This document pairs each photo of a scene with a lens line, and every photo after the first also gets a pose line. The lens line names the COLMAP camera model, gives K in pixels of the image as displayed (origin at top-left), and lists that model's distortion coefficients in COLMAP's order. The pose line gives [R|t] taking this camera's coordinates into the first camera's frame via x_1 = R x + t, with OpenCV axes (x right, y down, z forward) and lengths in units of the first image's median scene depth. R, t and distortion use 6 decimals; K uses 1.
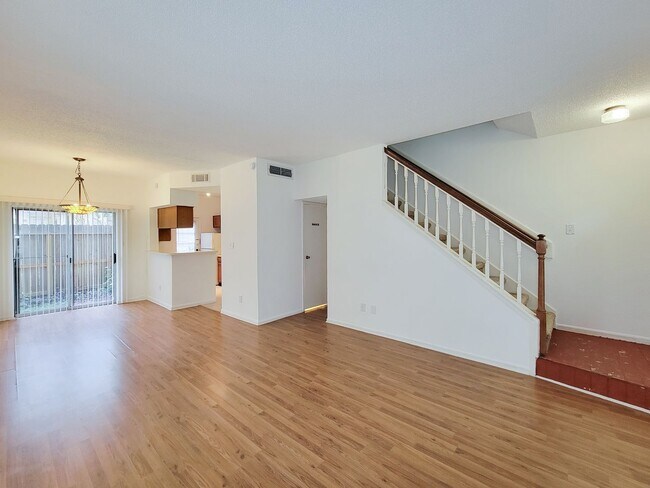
lens RADIAL K [[264.6, 0, 332.6], [0, 264.6, 241.1], [0, 0, 1]] dist [0.002139, -0.000116]
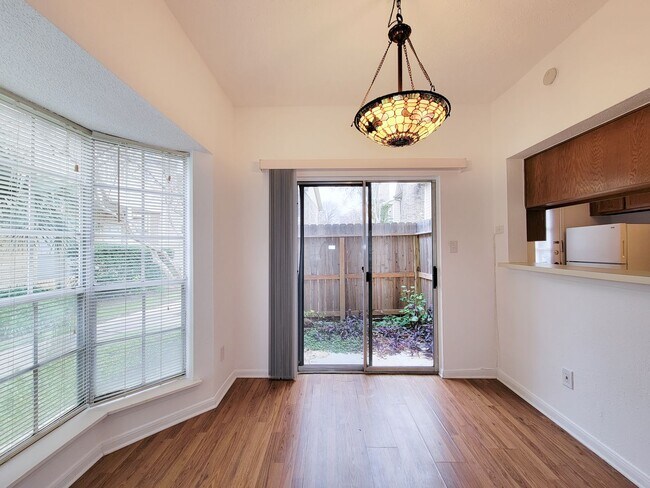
lens RADIAL K [[267.0, 0, 325.0], [0, 267.0, 244.0], [0, 0, 1]] dist [-0.001264, -0.000206]
pose [[0.620424, -0.013951, -0.784143, -0.686752], [-0.009386, 0.999638, -0.025211, 0.023909], [0.784211, 0.023001, 0.620068, 0.664525]]
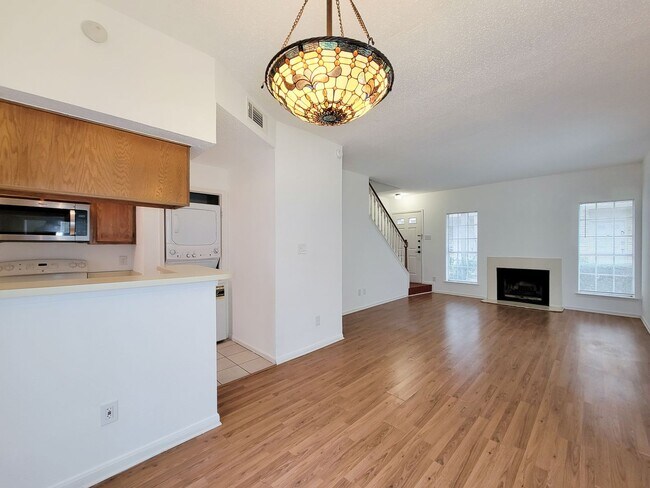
lens RADIAL K [[264.6, 0, 332.6], [0, 264.6, 241.1], [0, 0, 1]] dist [0.002139, -0.000116]
pose [[0.092178, 0.008404, 0.995707, -1.069393], [0.017308, 0.999800, -0.010041, 0.005686], [-0.995592, 0.018159, 0.092015, 0.882719]]
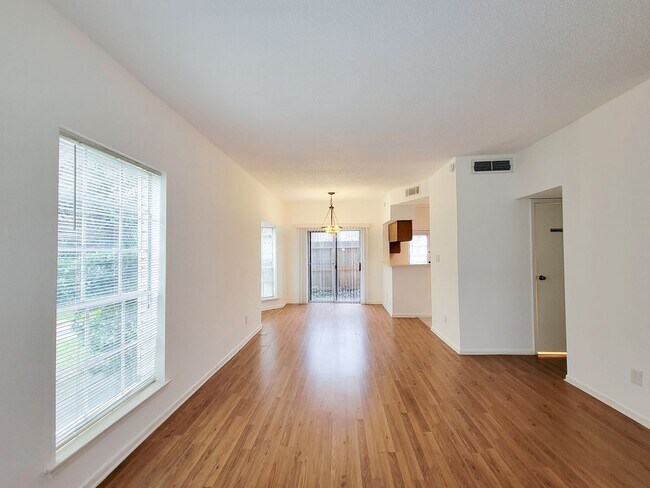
lens RADIAL K [[275.6, 0, 338.0], [0, 275.6, 245.2], [0, 0, 1]] dist [0.001730, -0.000021]
pose [[0.618232, -0.017217, -0.785807, 0.162808], [-0.005284, 0.999646, -0.026060, -0.003396], [0.785978, 0.020263, 0.617922, 0.137225]]
